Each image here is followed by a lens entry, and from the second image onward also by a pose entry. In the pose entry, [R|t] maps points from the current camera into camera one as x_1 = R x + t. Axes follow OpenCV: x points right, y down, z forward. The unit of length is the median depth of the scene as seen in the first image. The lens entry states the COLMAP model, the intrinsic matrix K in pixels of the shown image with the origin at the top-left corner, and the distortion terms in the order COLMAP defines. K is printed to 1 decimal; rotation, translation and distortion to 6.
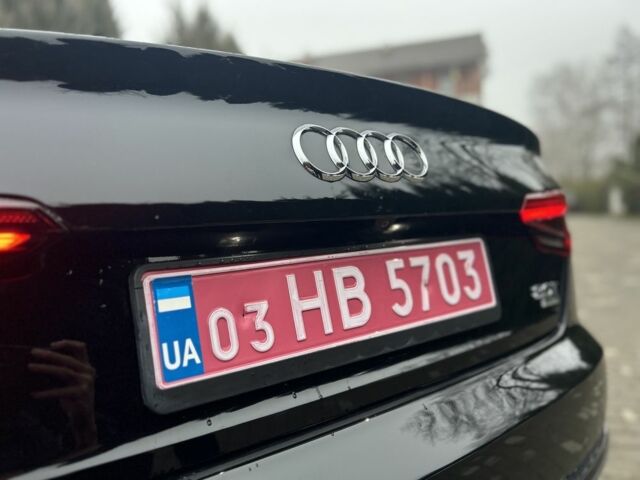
lens RADIAL K [[480.0, 0, 320.0], [0, 480.0, 240.0], [0, 0, 1]] dist [0.045148, -0.044188]
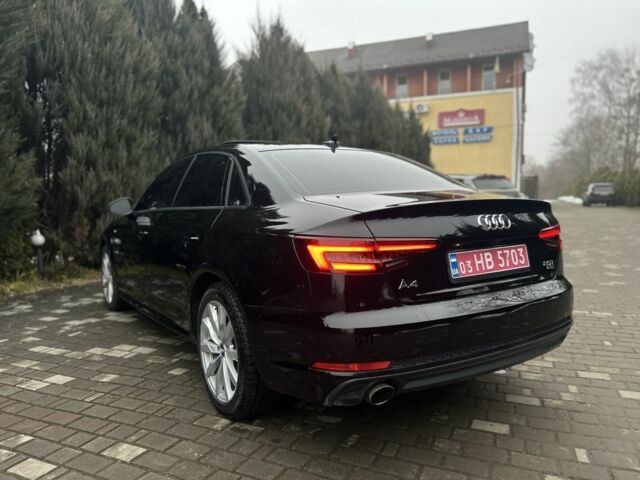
lens RADIAL K [[480.0, 0, 320.0], [0, 480.0, 240.0], [0, 0, 1]] dist [0.045148, -0.044188]
pose [[0.997816, 0.024731, -0.061246, -0.917756], [-0.022539, 0.999089, 0.036233, -0.133305], [0.062086, -0.034773, 0.997465, -2.520296]]
